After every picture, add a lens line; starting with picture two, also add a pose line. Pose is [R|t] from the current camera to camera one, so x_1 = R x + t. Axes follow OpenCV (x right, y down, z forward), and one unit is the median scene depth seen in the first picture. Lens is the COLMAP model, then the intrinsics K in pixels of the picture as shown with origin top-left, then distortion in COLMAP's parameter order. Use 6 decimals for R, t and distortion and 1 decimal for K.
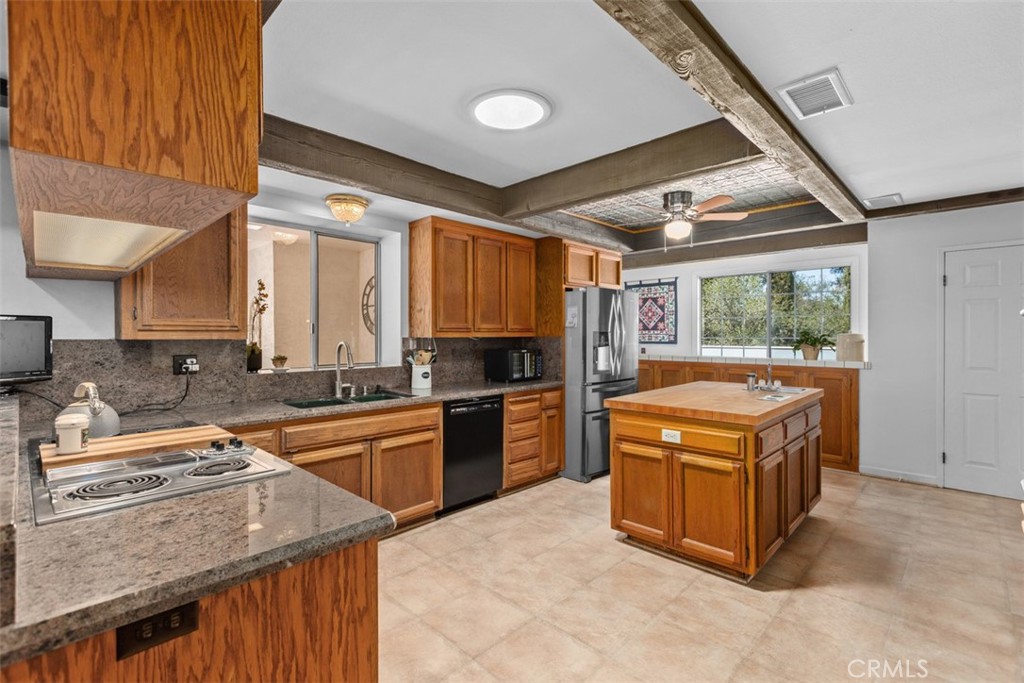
lens RADIAL K [[456.7, 0, 528.0], [0, 456.7, 341.6], [0, 0, 1]] dist [0.001994, 0.000481]
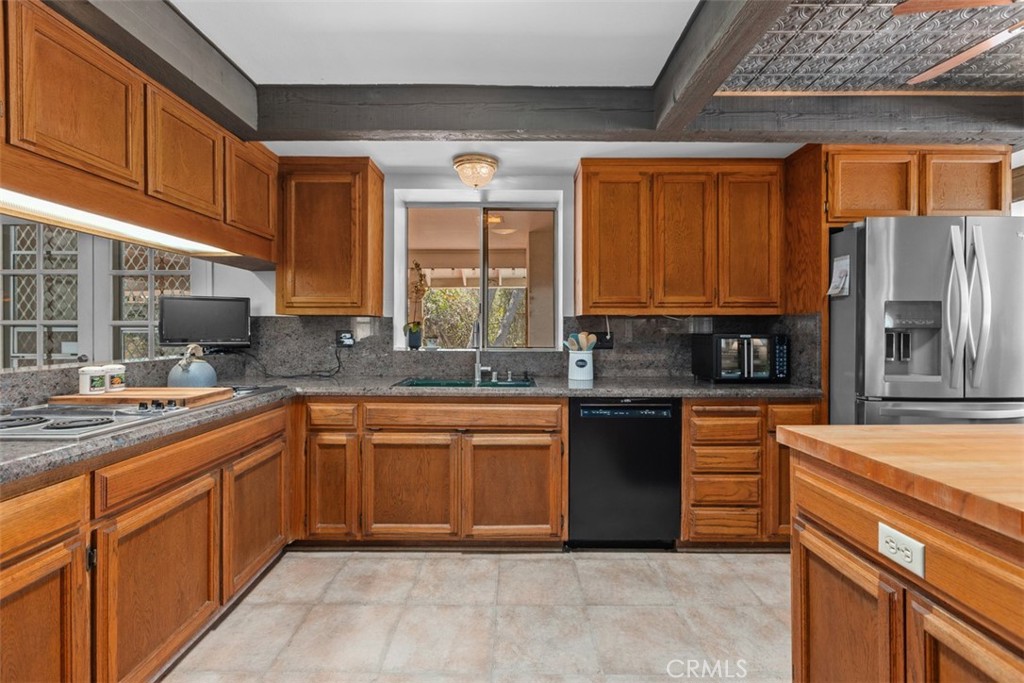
lens RADIAL K [[456.7, 0, 514.1], [0, 456.7, 333.5], [0, 0, 1]] dist [0.001994, 0.000481]
pose [[0.693093, 0.004998, -0.720831, 0.290772], [-0.010970, 0.999933, -0.003614, 0.028754], [0.720765, 0.010412, 0.693101, 0.408254]]
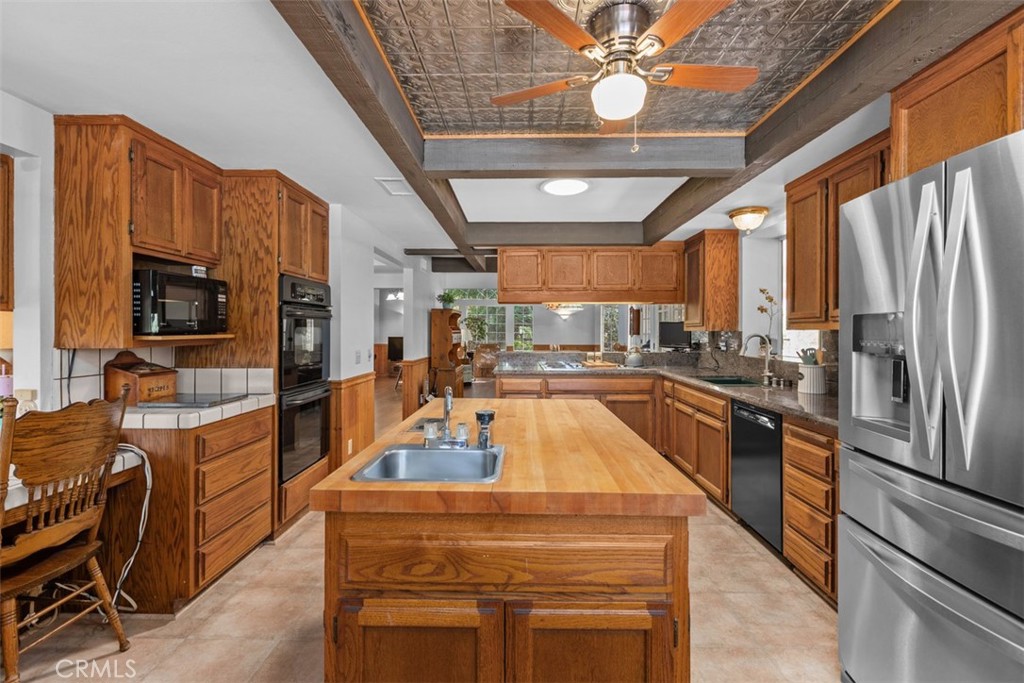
lens RADIAL K [[456.7, 0, 512.3], [0, 456.7, 335.4], [0, 0, 1]] dist [0.001994, 0.000481]
pose [[-0.737255, 0.005667, -0.675591, 0.783140], [-0.008822, 0.999799, 0.018014, -0.010718], [0.675557, 0.019241, -0.737057, 1.377344]]
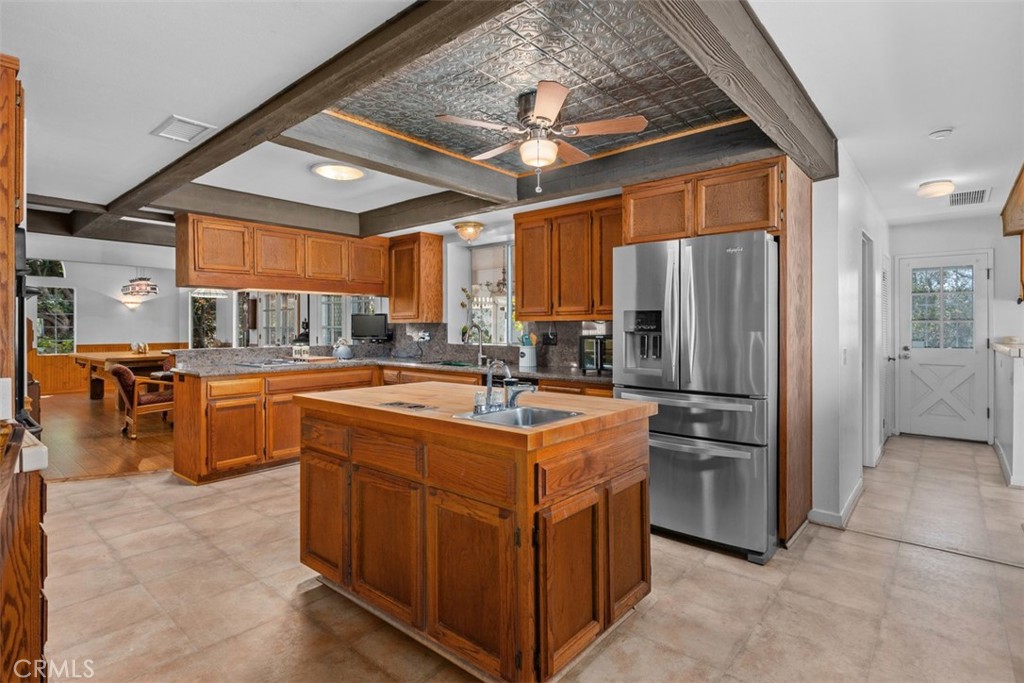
lens RADIAL K [[515.8, 0, 510.2], [0, 515.8, 332.0], [0, 0, 1]] dist [0.002759, 0.000004]
pose [[0.047017, 0.010564, -0.998838, 1.155110], [-0.010383, 0.999895, 0.010086, 0.005286], [0.998840, 0.009897, 0.047122, 0.999571]]
